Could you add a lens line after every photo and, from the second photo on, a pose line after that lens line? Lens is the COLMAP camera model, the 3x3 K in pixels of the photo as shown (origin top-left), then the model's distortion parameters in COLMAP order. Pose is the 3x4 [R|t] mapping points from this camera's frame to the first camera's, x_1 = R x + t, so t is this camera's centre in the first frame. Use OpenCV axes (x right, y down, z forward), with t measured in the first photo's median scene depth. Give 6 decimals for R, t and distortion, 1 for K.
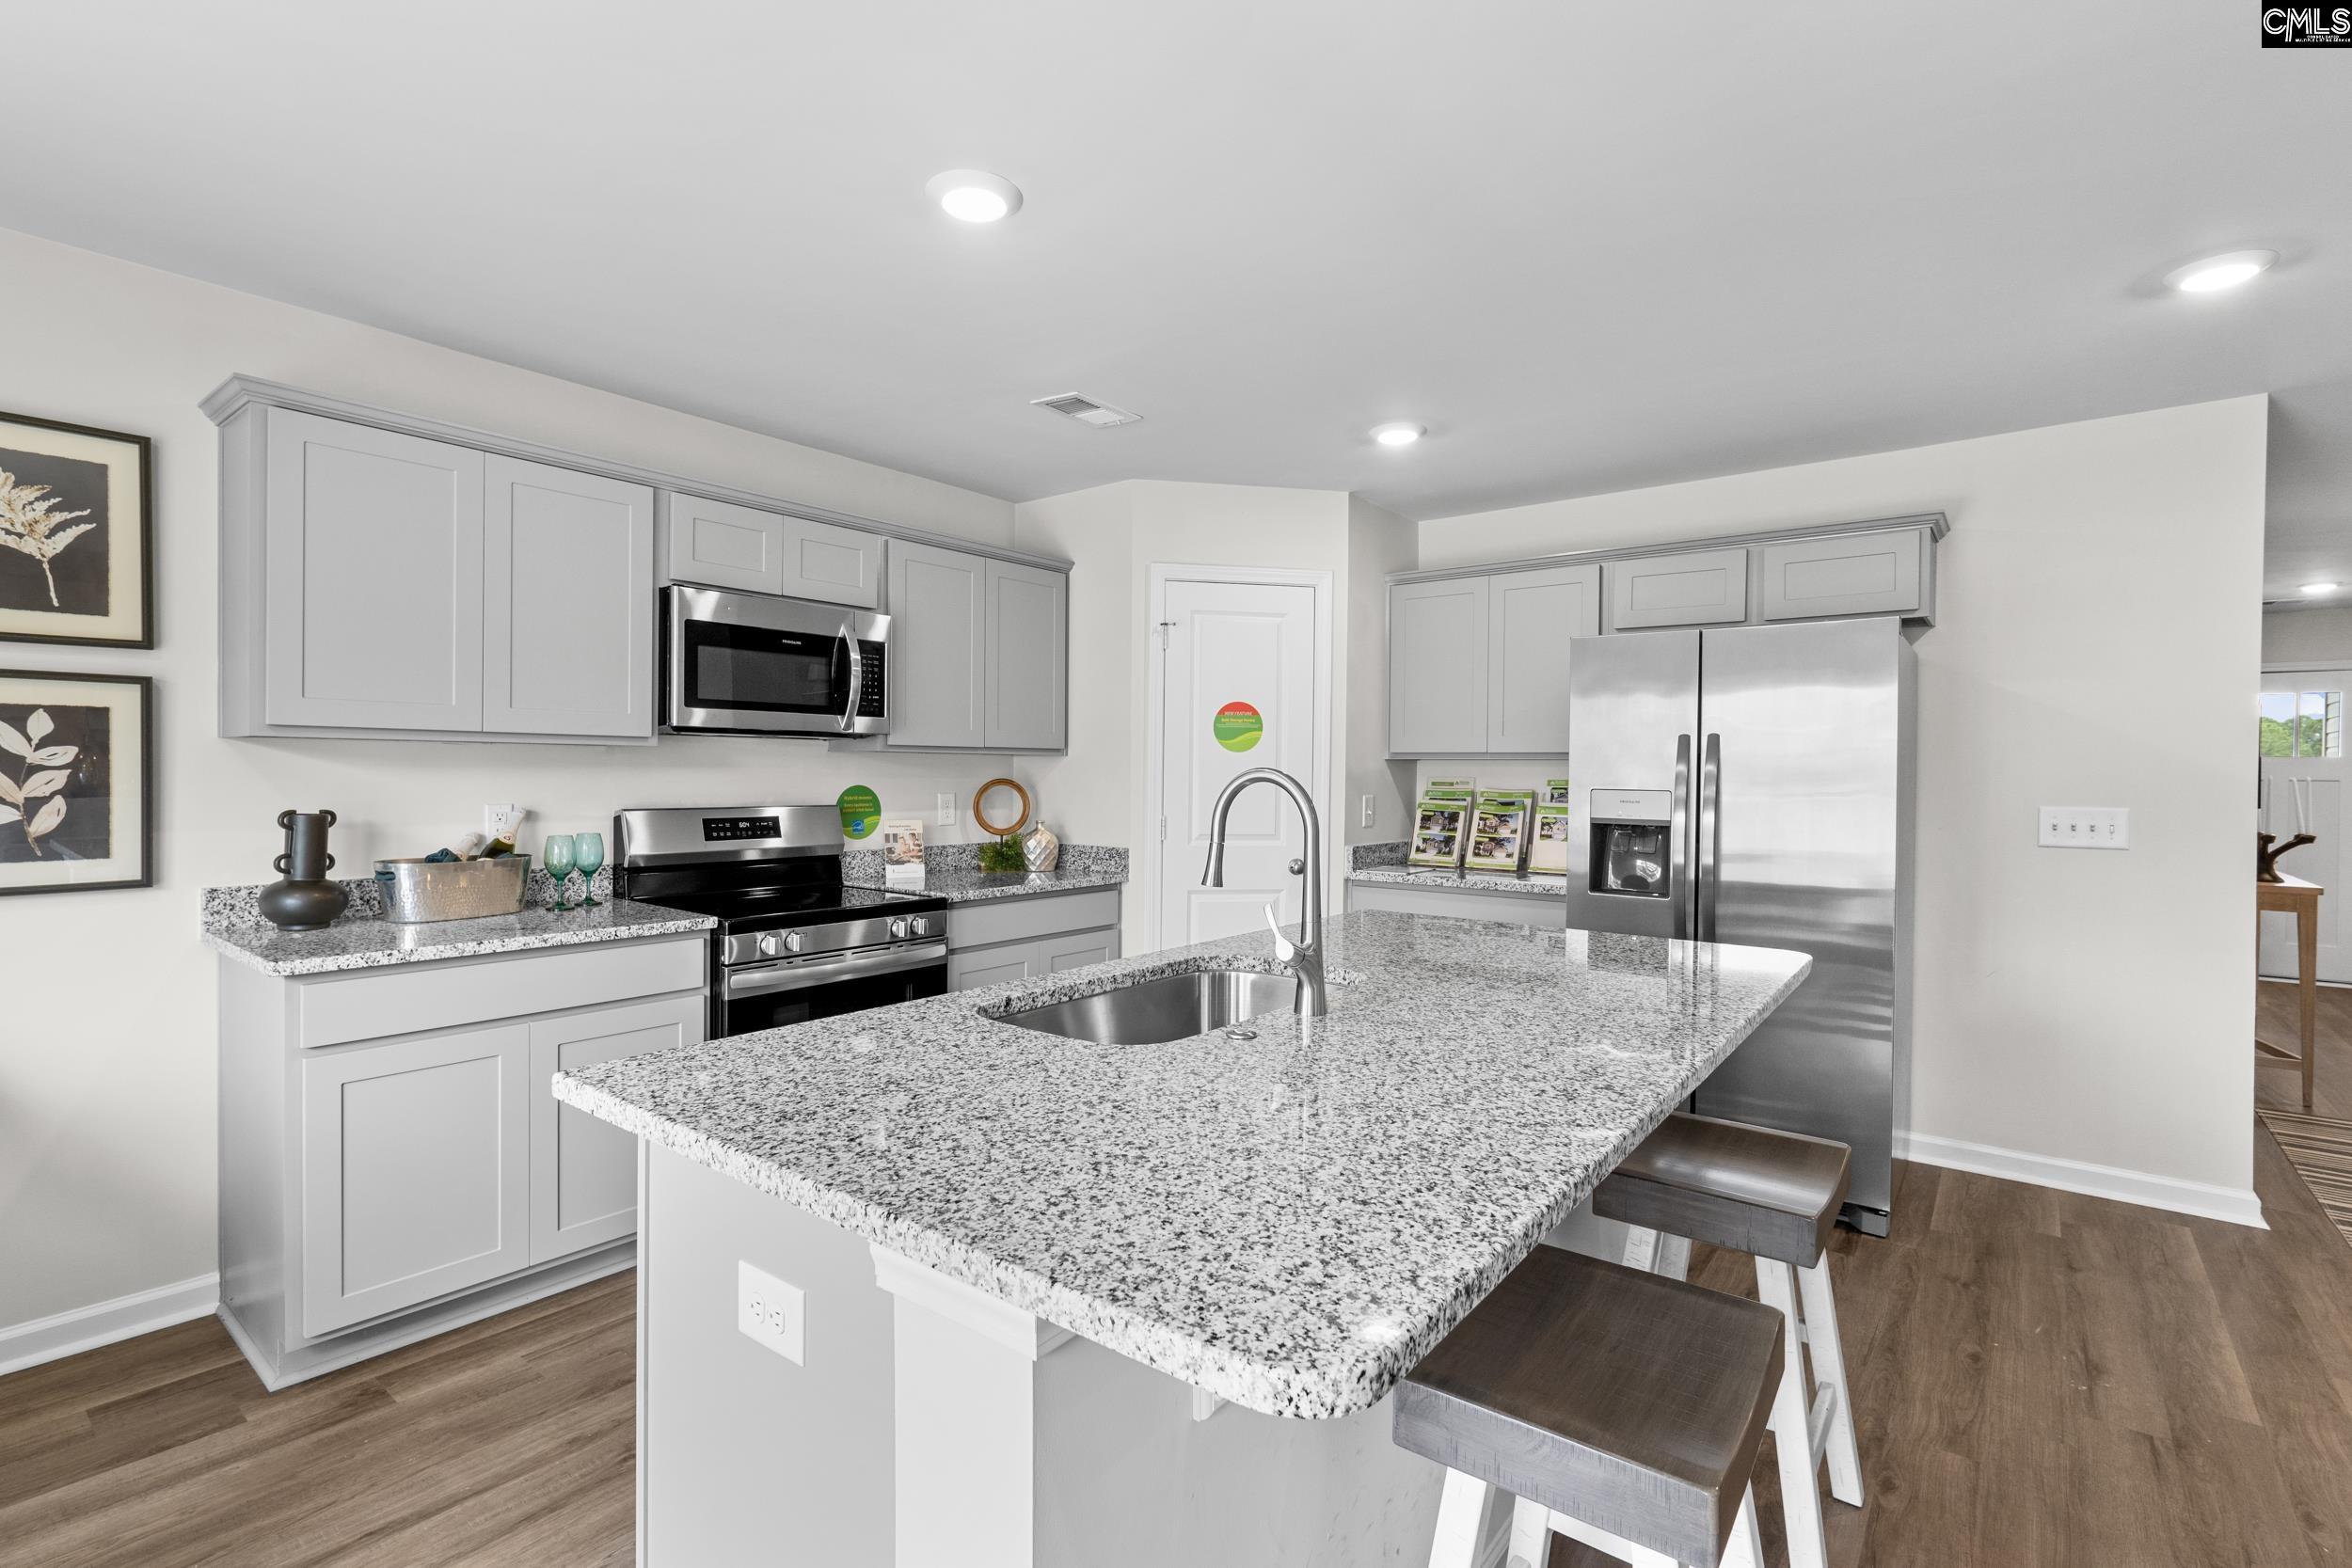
lens RADIAL K [[1081.5, 0, 1173.8], [0, 1081.5, 782.1], [0, 0, 1]] dist [-0.005080, -0.000174]
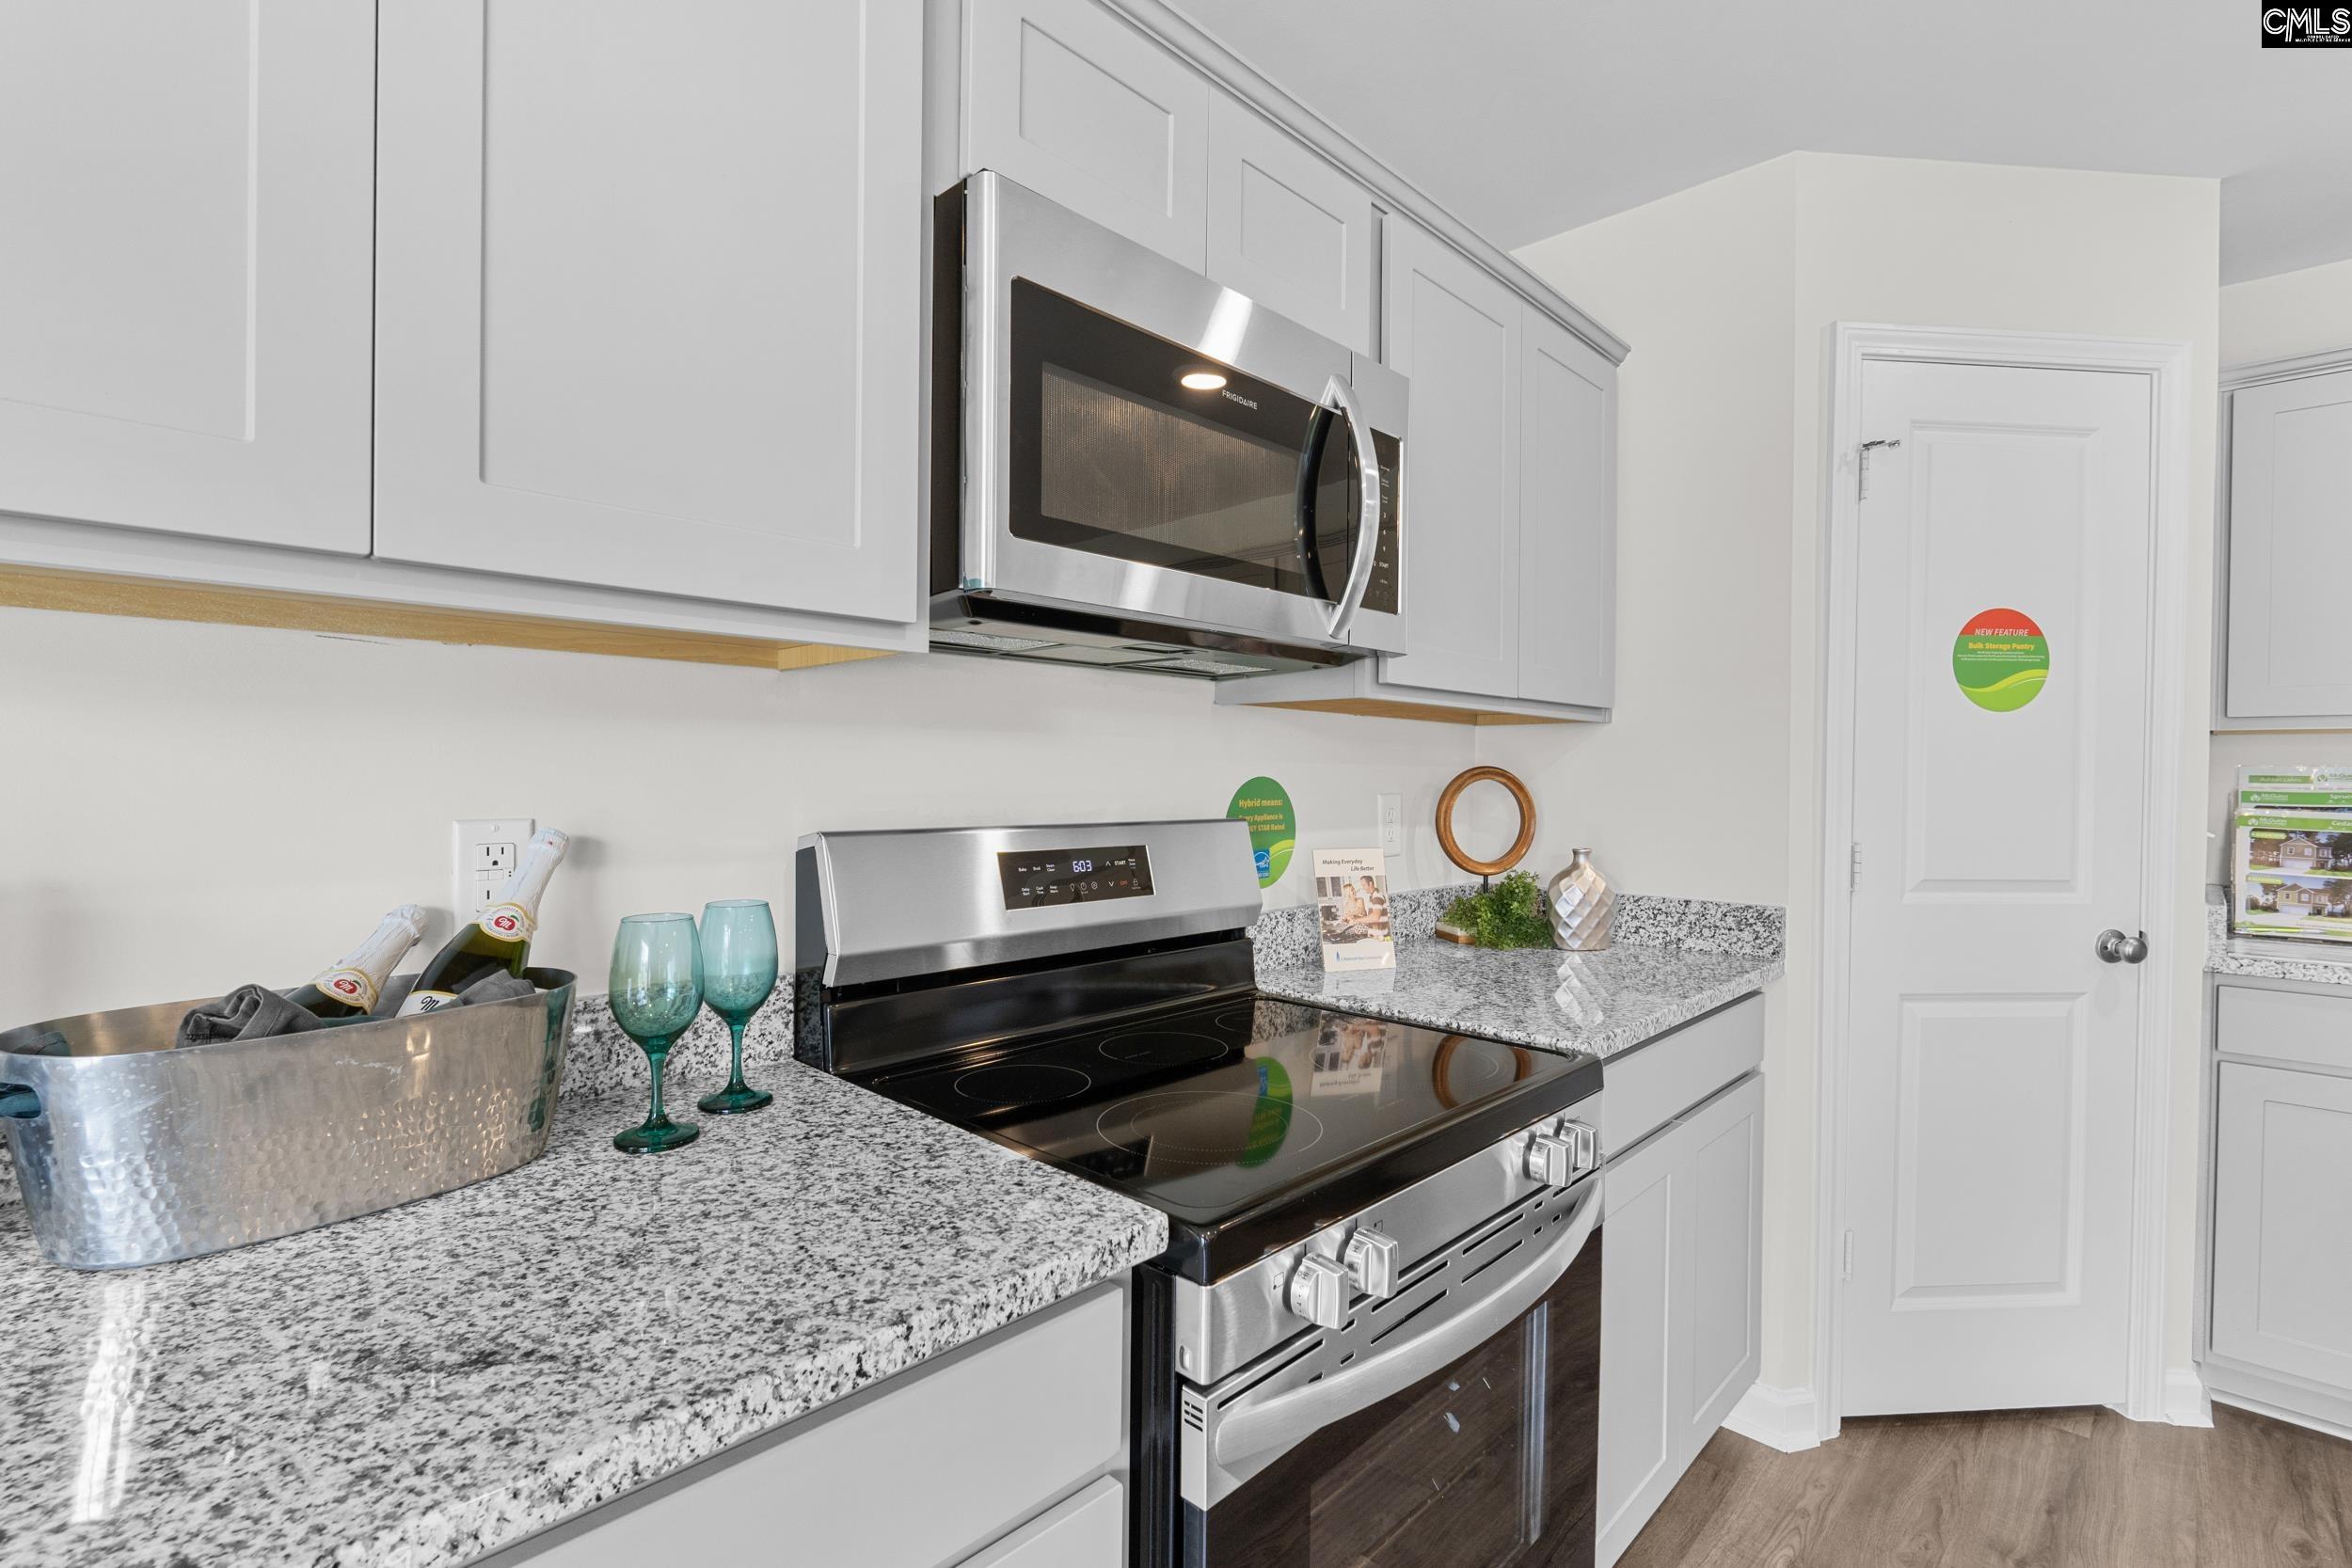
lens RADIAL K [[1081.5, 0, 1179.7], [0, 1081.5, 782.4], [0, 0, 1]] dist [-0.005080, -0.000174]
pose [[0.995734, 0.002865, -0.092230, -0.345235], [-0.002905, 0.999996, -0.000294, 0.007097], [0.092228, 0.000561, 0.995738, 0.625170]]
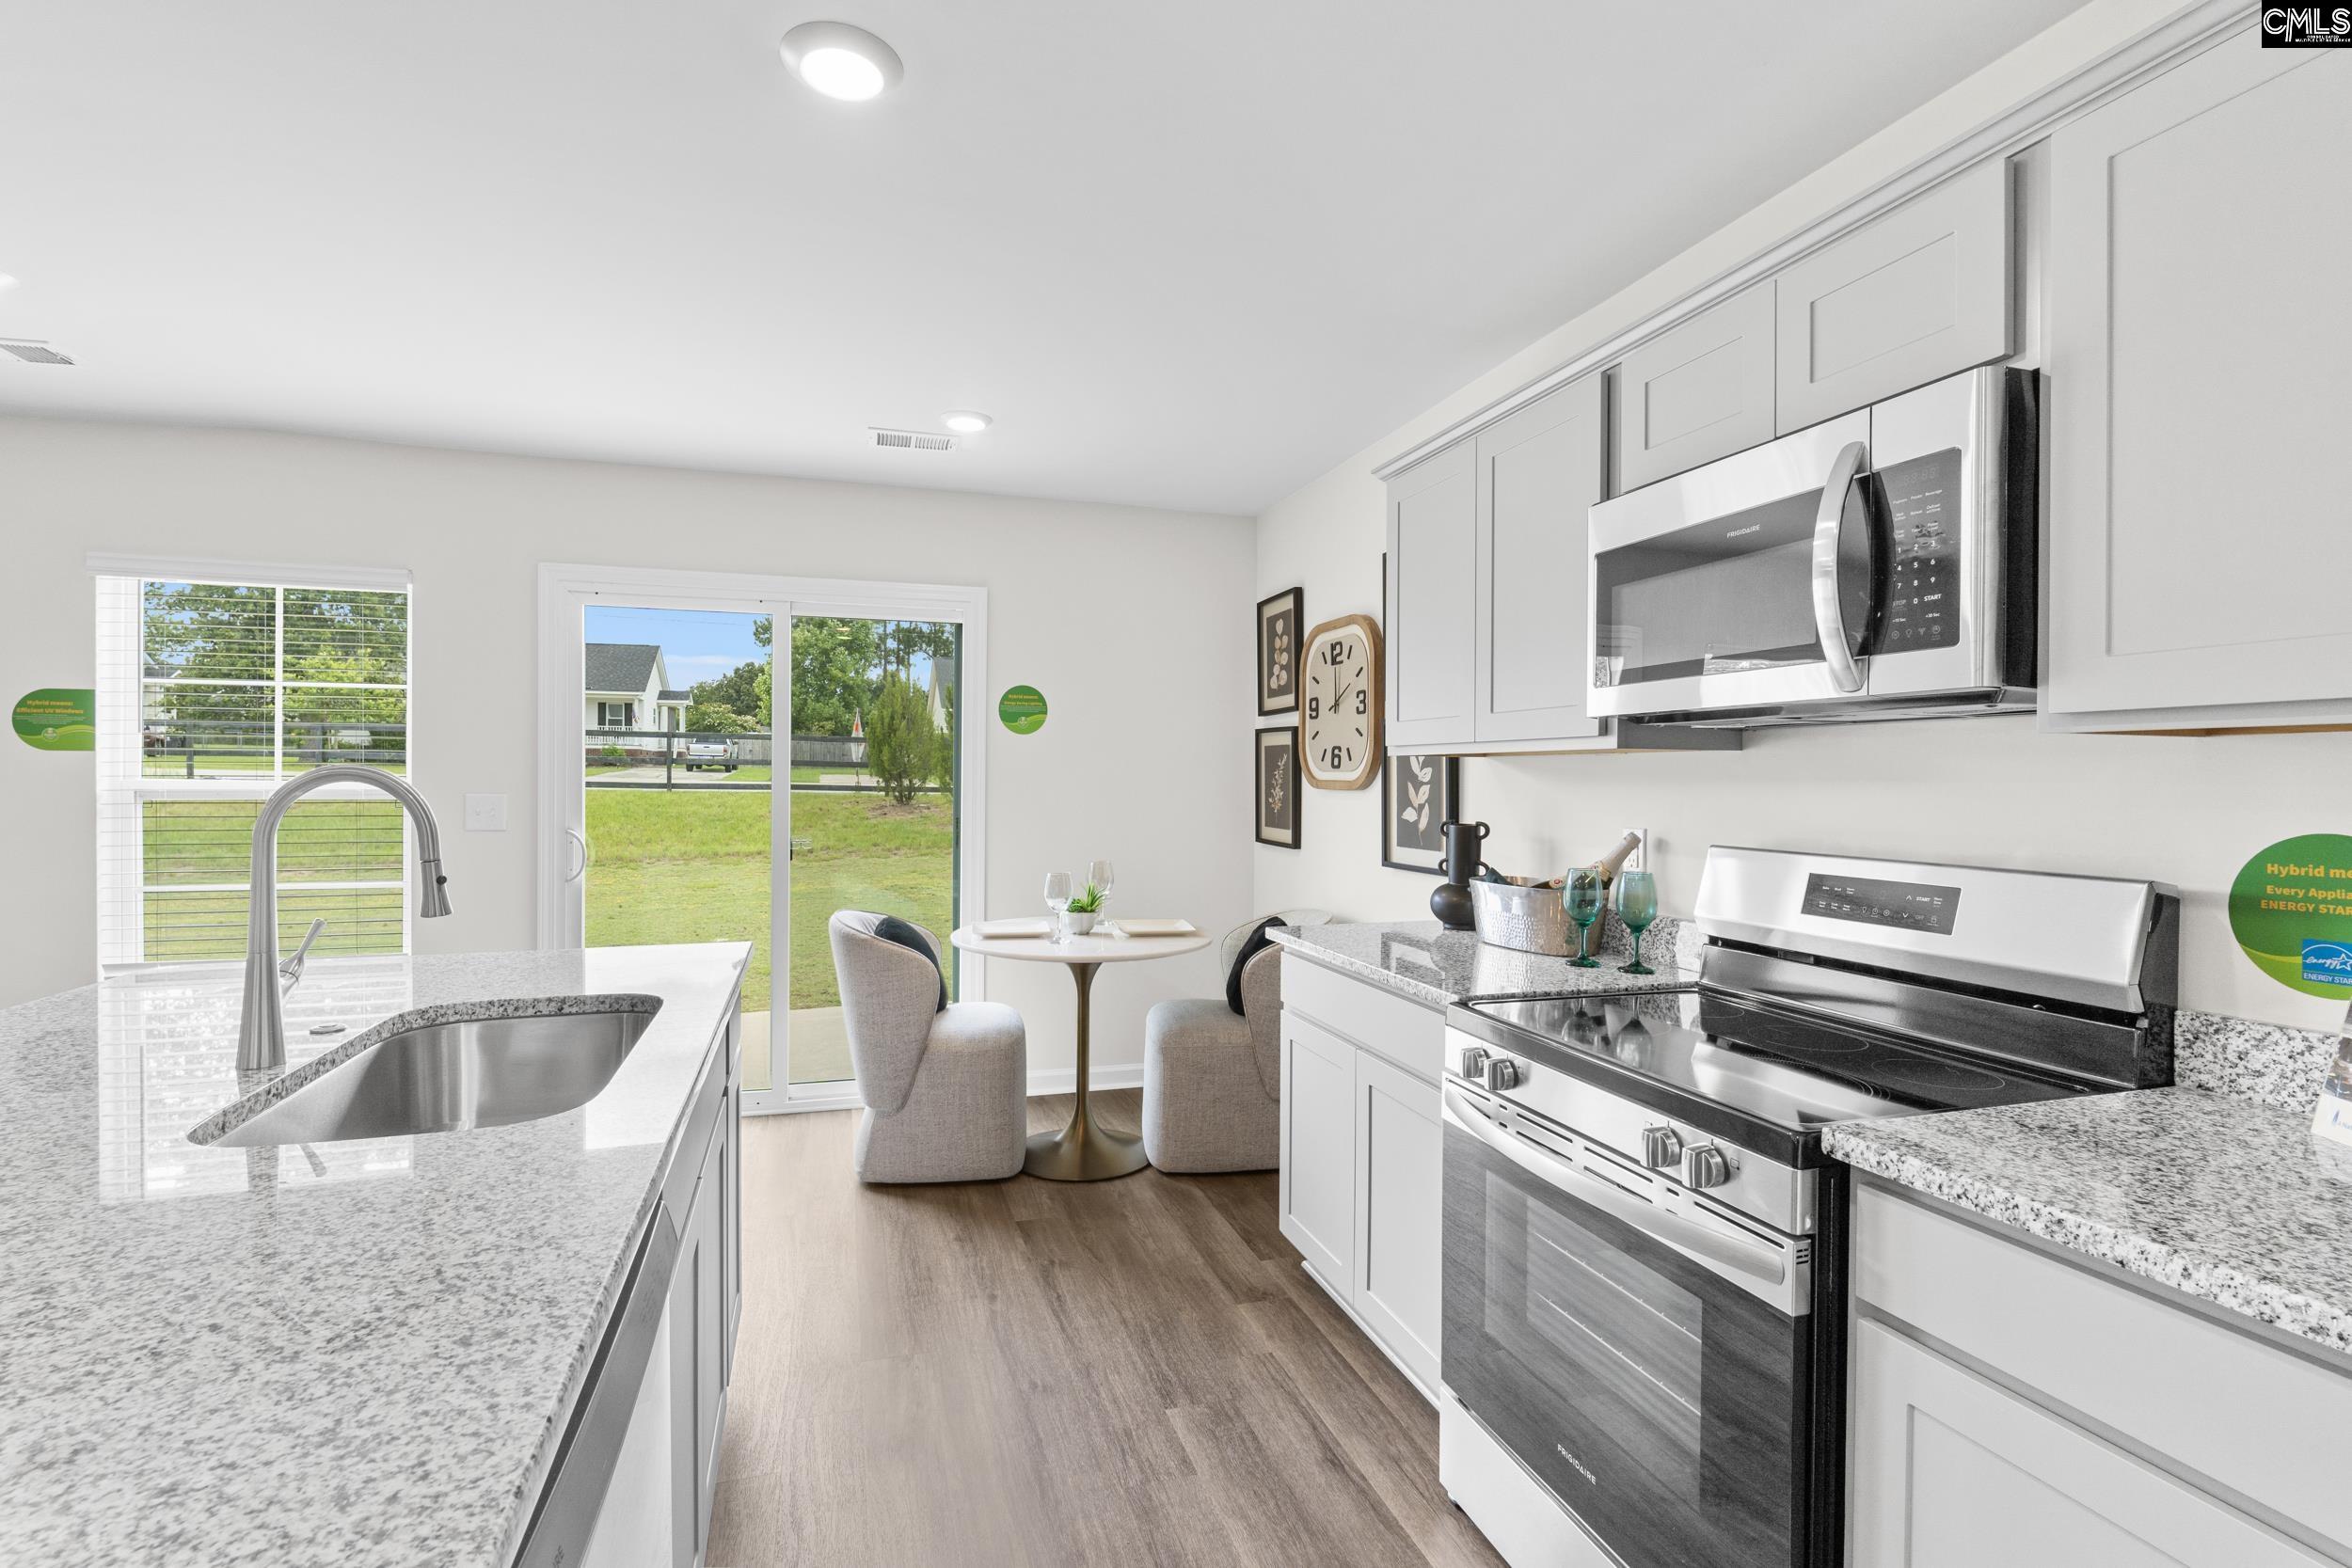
lens RADIAL K [[1081.5, 0, 1175.1], [0, 1081.5, 782.4], [0, 0, 1]] dist [-0.005080, -0.000174]
pose [[-0.564892, -0.002862, -0.825160, 0.217473], [-0.012838, 0.999903, 0.005320, -0.012407], [0.825065, 0.013598, -0.564874, 1.088636]]
